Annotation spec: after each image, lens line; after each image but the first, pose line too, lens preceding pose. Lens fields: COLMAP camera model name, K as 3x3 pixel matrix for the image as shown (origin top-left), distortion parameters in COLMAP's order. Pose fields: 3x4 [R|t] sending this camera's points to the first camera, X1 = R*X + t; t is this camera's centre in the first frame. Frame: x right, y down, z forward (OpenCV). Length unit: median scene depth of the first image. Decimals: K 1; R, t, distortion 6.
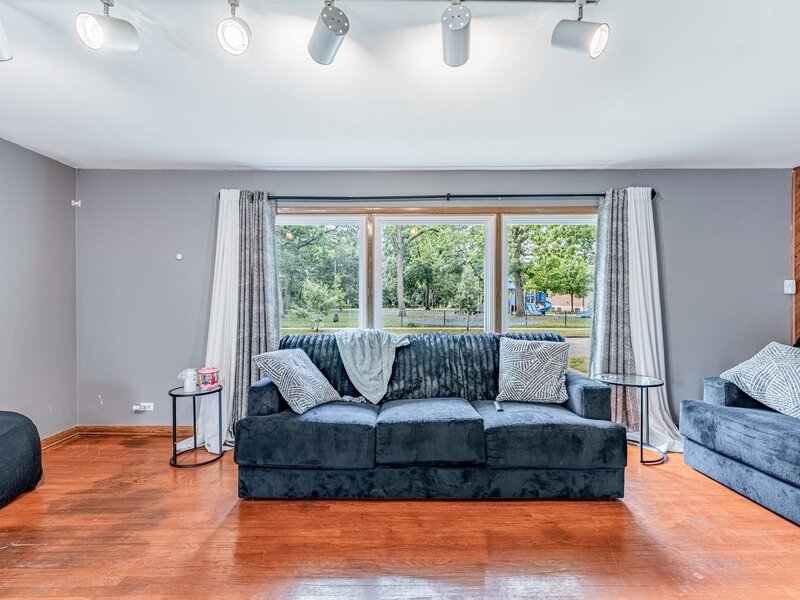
lens RADIAL K [[371.8, 0, 401.6], [0, 371.8, 302.5], [0, 0, 1]] dist [0.005126, -0.001213]
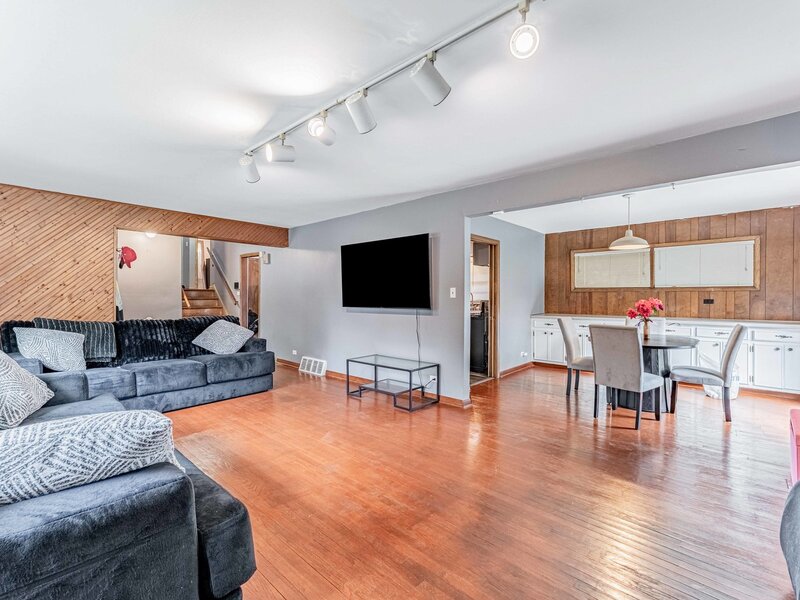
lens RADIAL K [[371.8, 0, 393.2], [0, 371.8, 299.8], [0, 0, 1]] dist [0.005126, -0.001213]
pose [[-0.720512, -0.002370, 0.693438, -0.672949], [0.004060, 0.999963, 0.007636, 0.003002], [-0.693431, 0.008318, -0.720475, 0.832898]]
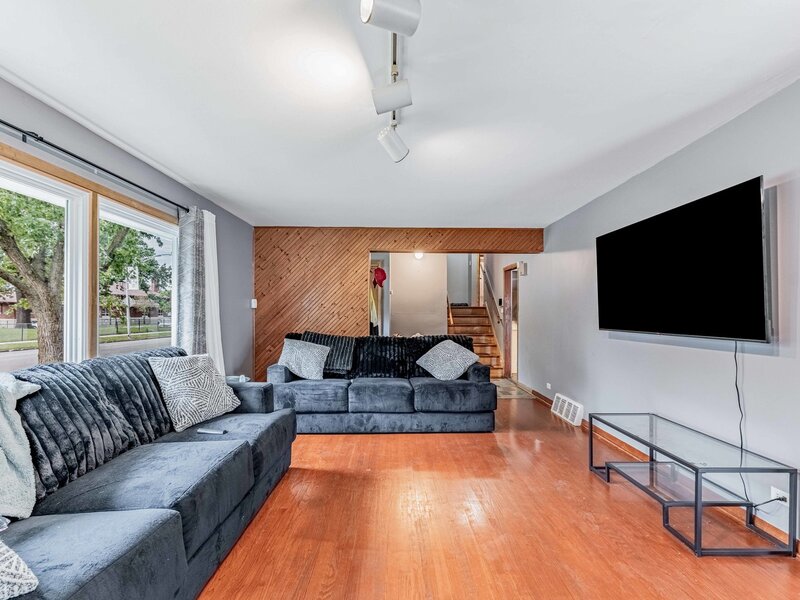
lens RADIAL K [[371.8, 0, 391.0], [0, 371.8, 312.2], [0, 0, 1]] dist [0.005126, -0.001213]
pose [[0.010851, 0.008067, 0.999909, -0.484727], [0.000253, 0.999967, -0.008070, 0.002911], [-0.999941, 0.000341, 0.010848, 0.435543]]
